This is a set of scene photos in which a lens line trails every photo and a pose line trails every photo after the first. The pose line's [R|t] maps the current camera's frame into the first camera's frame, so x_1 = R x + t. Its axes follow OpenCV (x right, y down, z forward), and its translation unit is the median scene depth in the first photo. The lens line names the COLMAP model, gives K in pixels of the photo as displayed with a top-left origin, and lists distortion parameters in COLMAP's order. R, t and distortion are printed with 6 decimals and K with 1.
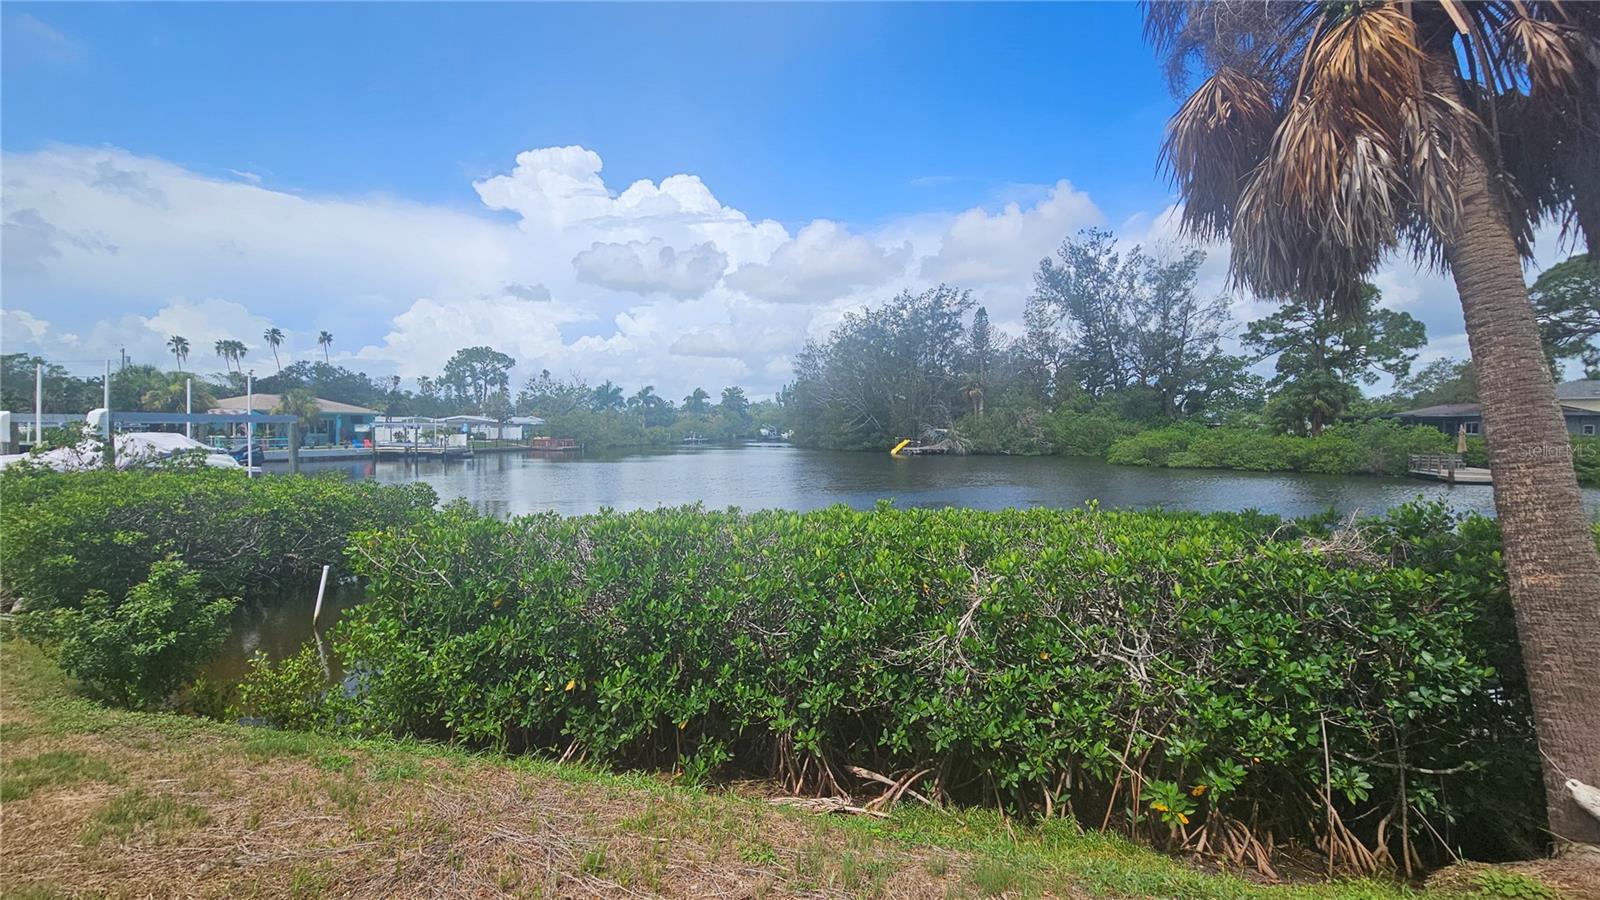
lens RADIAL K [[662.5, 0, 794.4], [0, 662.5, 448.8], [0, 0, 1]] dist [-0.004154, -0.000132]
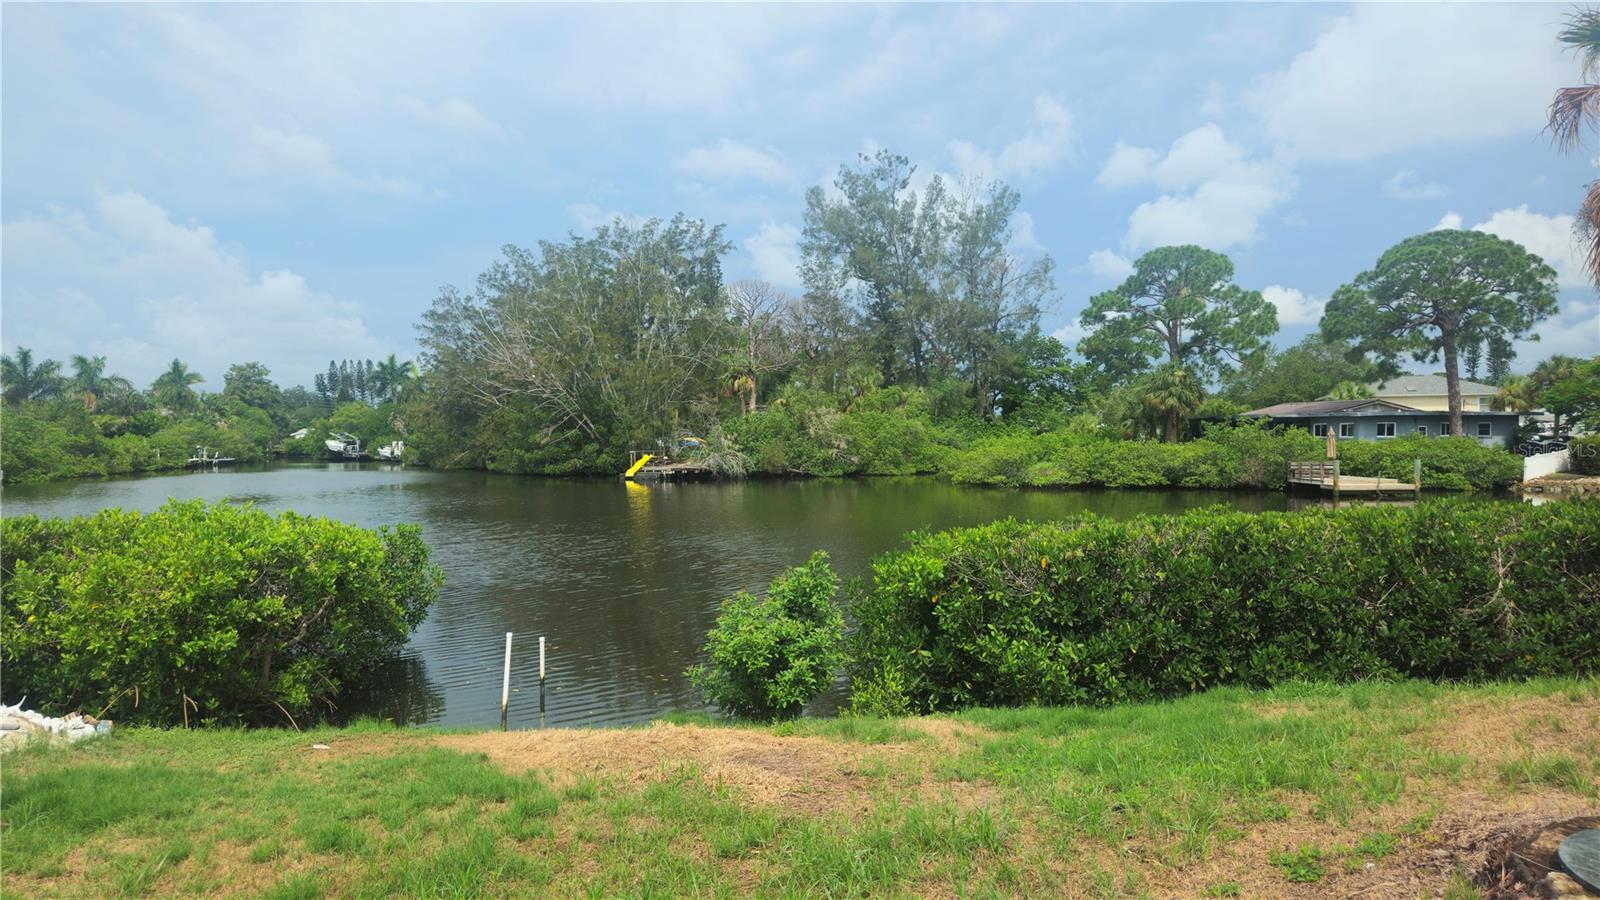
lens RADIAL K [[1076.3, 0, 802.7], [0, 1076.3, 494.0], [0, 0, 1]] dist [0.048878, -0.021934]
pose [[0.916250, -0.028745, 0.399574, -0.103287], [0.020034, 0.999462, 0.025961, 0.000478], [-0.400106, -0.015782, 0.916333, -0.021858]]
